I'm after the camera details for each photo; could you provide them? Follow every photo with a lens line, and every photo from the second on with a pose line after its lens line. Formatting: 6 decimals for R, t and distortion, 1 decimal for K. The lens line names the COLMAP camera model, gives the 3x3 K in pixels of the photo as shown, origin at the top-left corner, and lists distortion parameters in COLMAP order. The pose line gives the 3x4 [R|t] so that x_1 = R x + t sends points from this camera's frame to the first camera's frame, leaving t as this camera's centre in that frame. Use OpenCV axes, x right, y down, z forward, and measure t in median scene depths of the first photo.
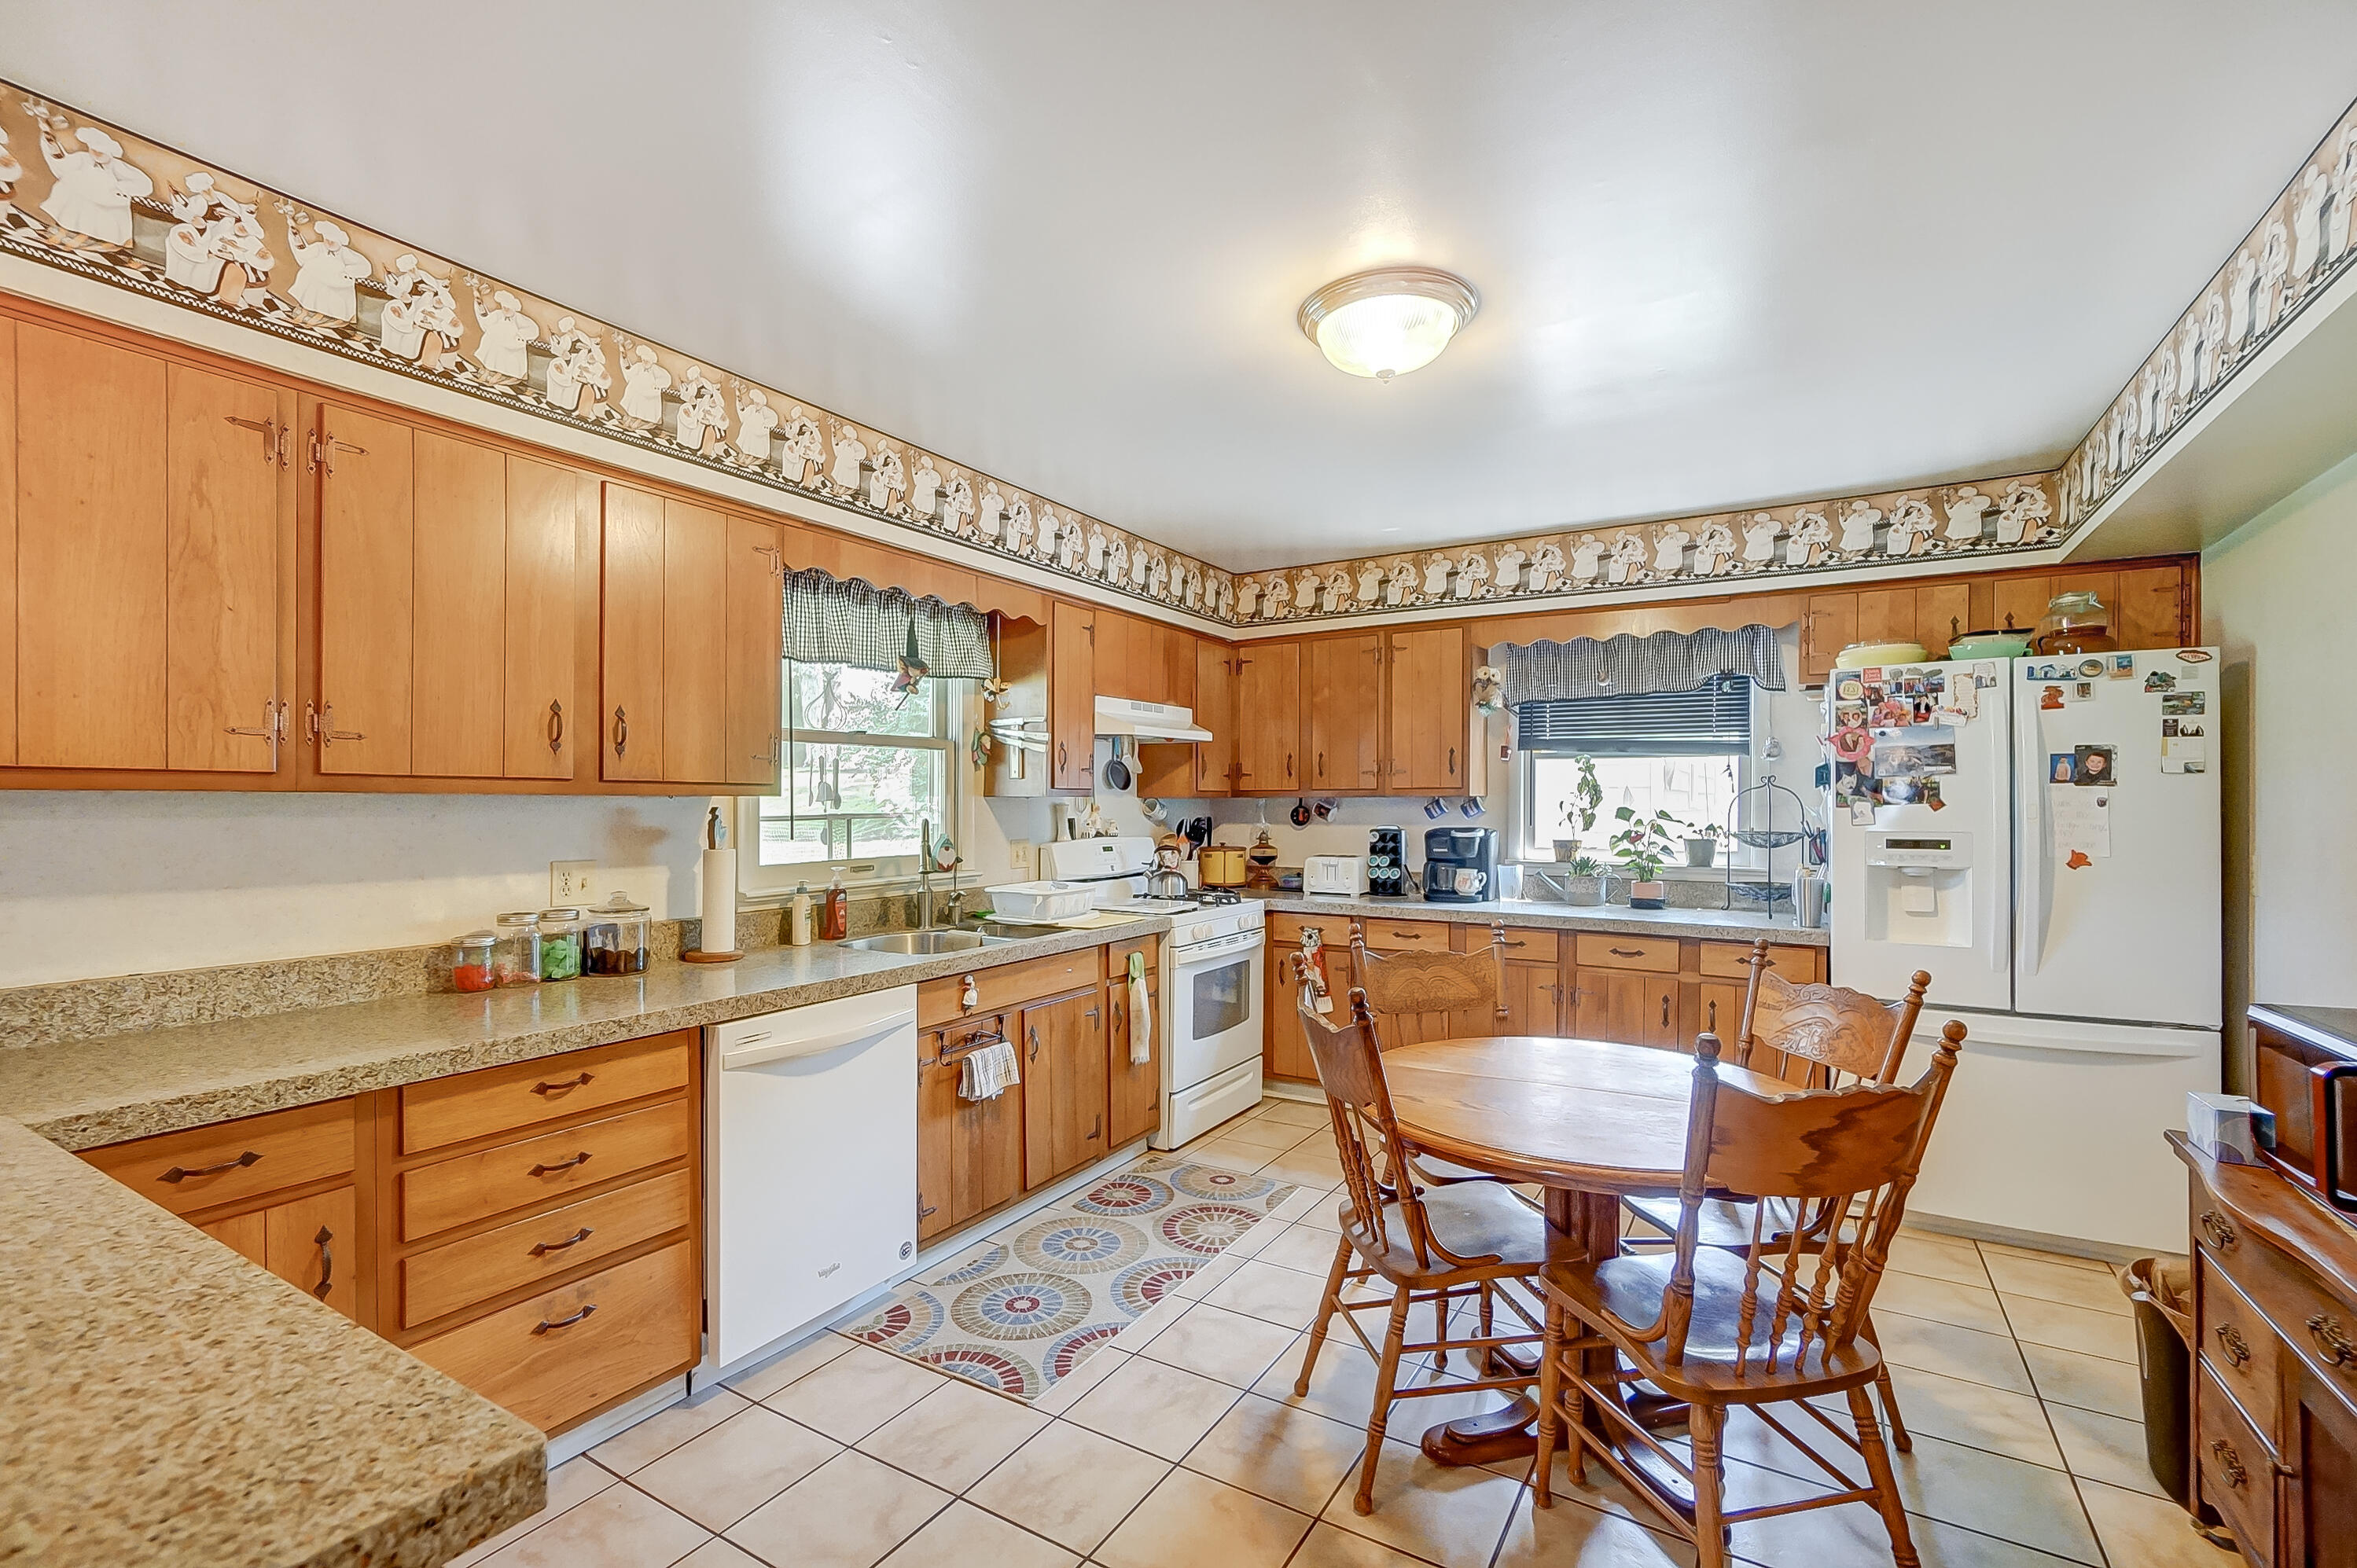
lens RADIAL K [[1031.6, 0, 1164.0], [0, 1031.6, 796.1], [0, 0, 1]] dist [0.000296, 0.000146]
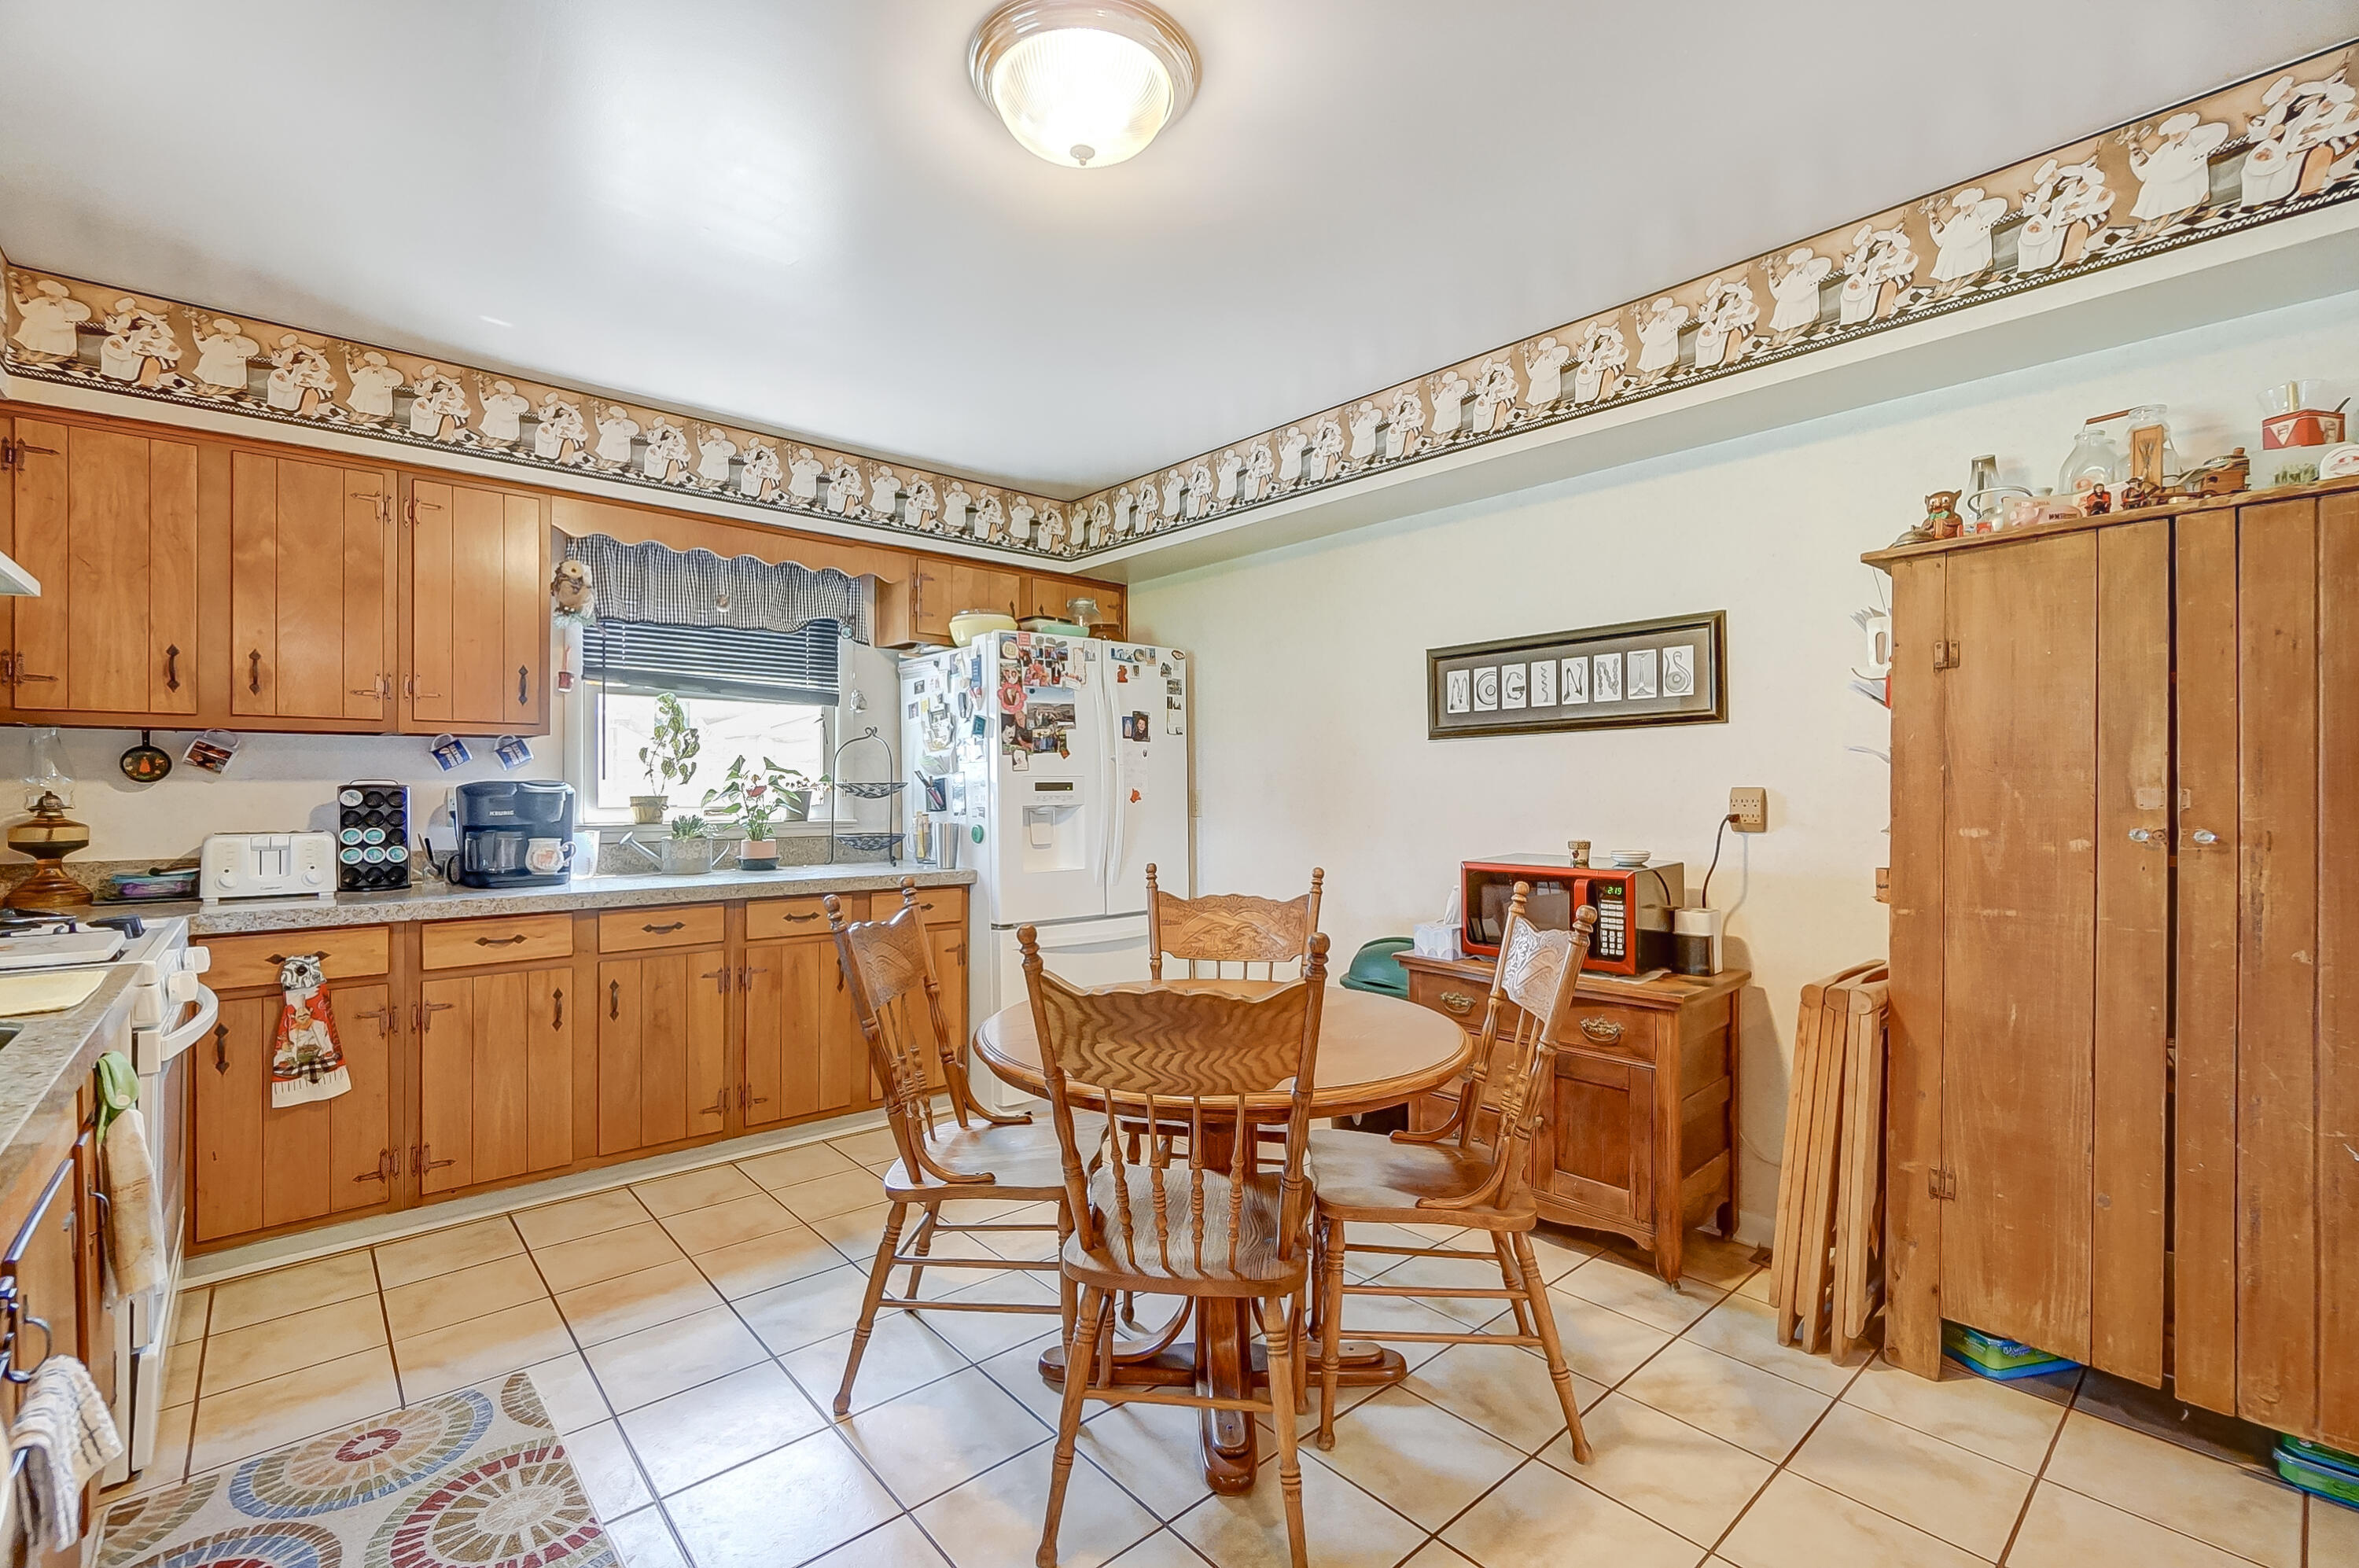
lens RADIAL K [[1019.0, 0, 1168.4], [0, 1019.0, 782.3], [0, 0, 1]] dist [-0.002565, 0.000110]
pose [[0.299898, 0.001975, 0.953969, -0.269670], [-0.006176, 0.999981, -0.000129, 0.031729], [-0.953951, -0.005853, 0.299904, 0.403699]]
